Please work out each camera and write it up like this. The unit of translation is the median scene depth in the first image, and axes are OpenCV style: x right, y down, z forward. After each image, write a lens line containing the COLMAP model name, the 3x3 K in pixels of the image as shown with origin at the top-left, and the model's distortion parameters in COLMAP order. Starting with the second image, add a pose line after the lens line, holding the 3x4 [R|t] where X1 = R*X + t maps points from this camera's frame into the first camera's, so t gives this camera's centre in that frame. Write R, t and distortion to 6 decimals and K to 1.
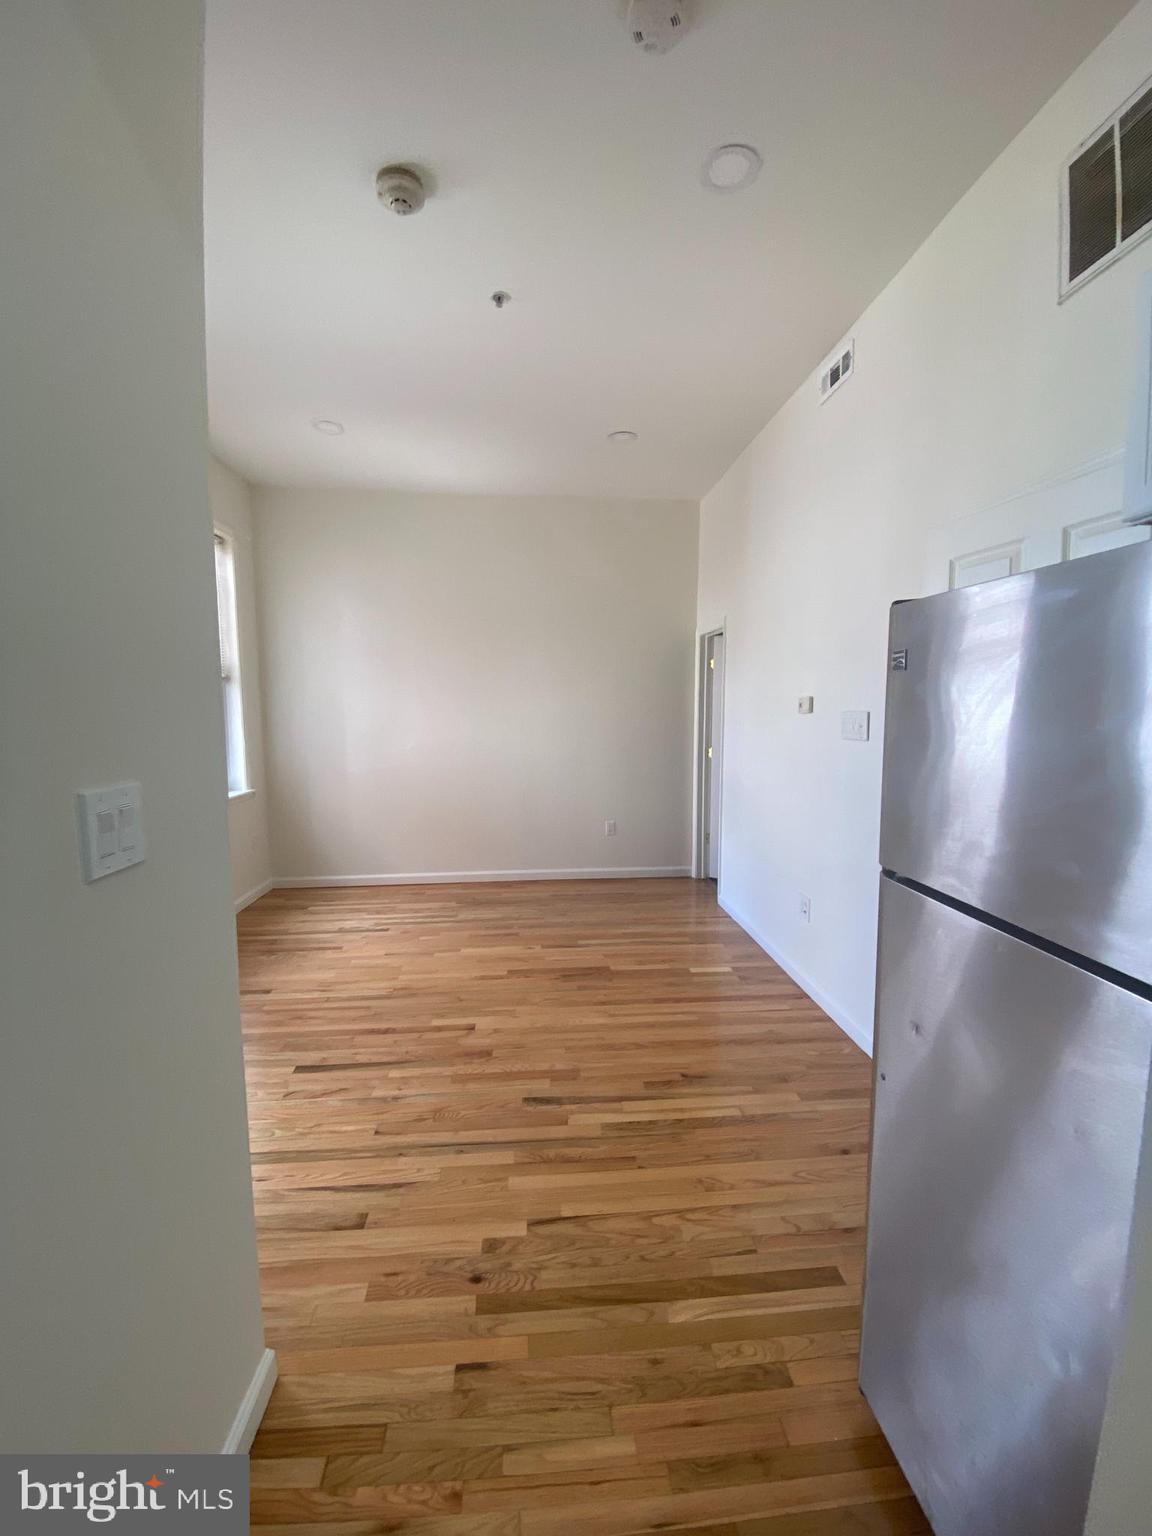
lens RADIAL K [[625.0, 0, 582.3], [0, 625.0, 769.3], [0, 0, 1]] dist [-0.001224, 0.000045]
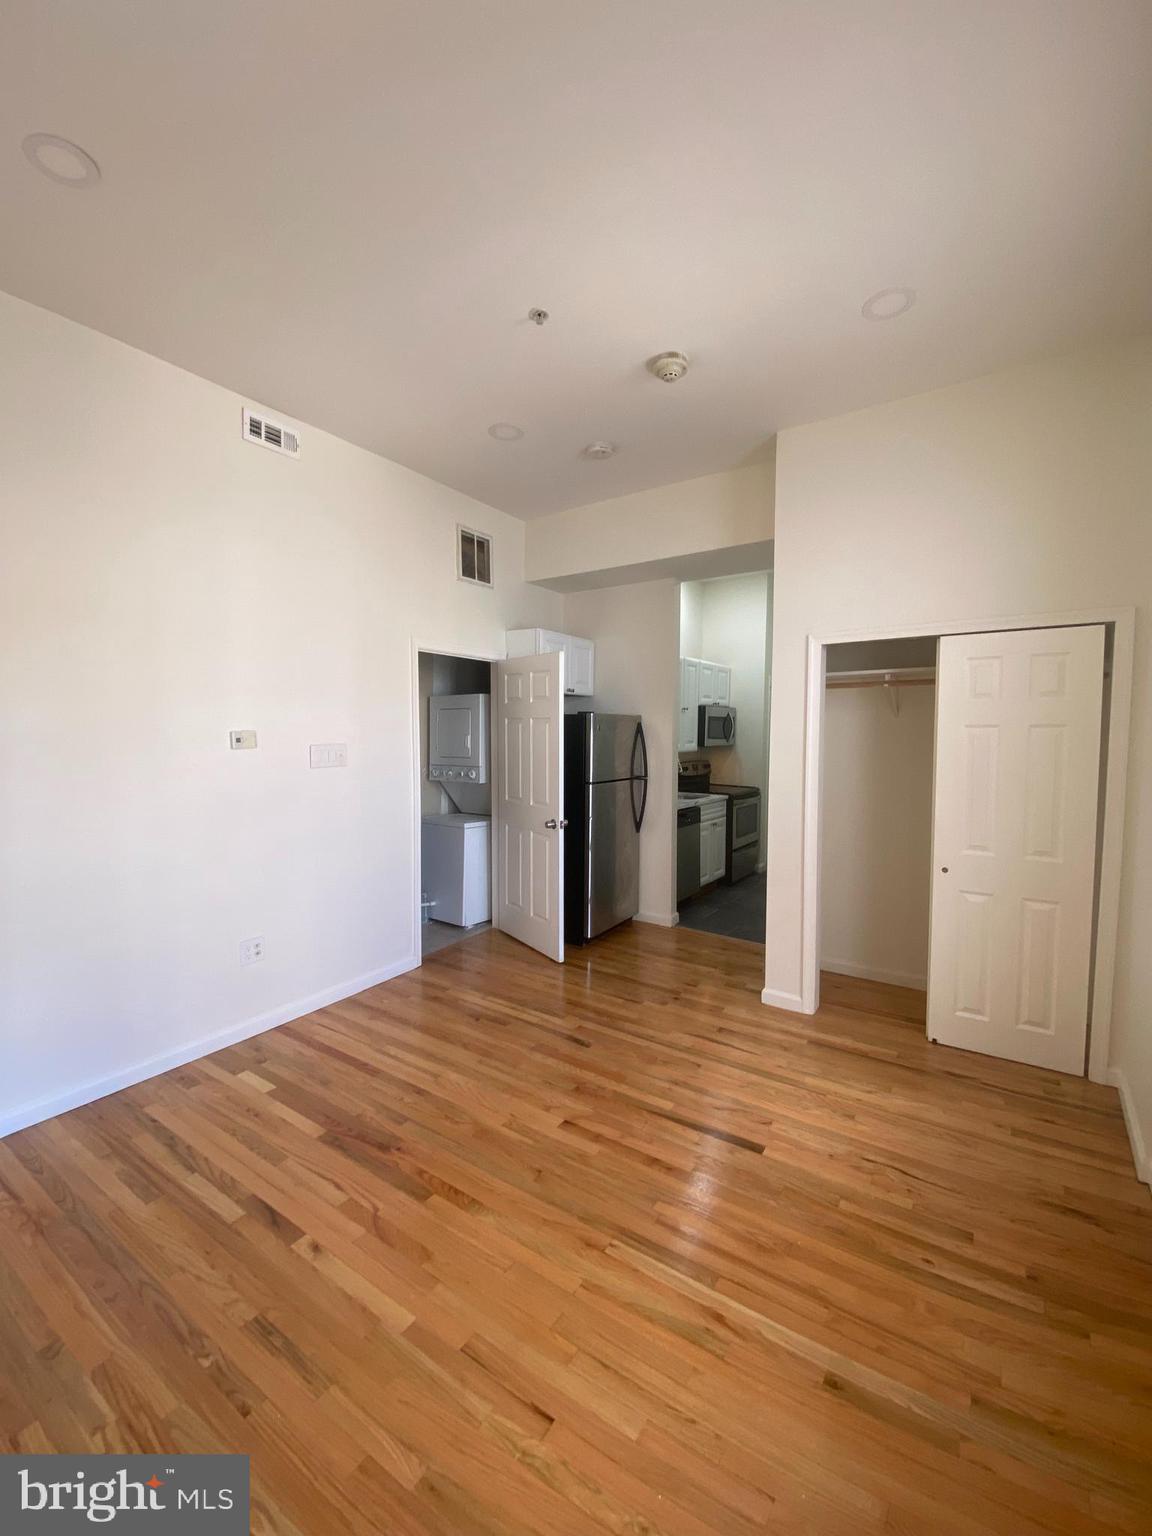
lens RADIAL K [[625.0, 0, 581.0], [0, 625.0, 766.0], [0, 0, 1]] dist [-0.001224, 0.000045]
pose [[-0.782219, -0.041391, 0.621627, -0.724035], [0.058430, 0.988519, 0.139345, -0.188407], [-0.620257, 0.145320, -0.770820, 1.623100]]
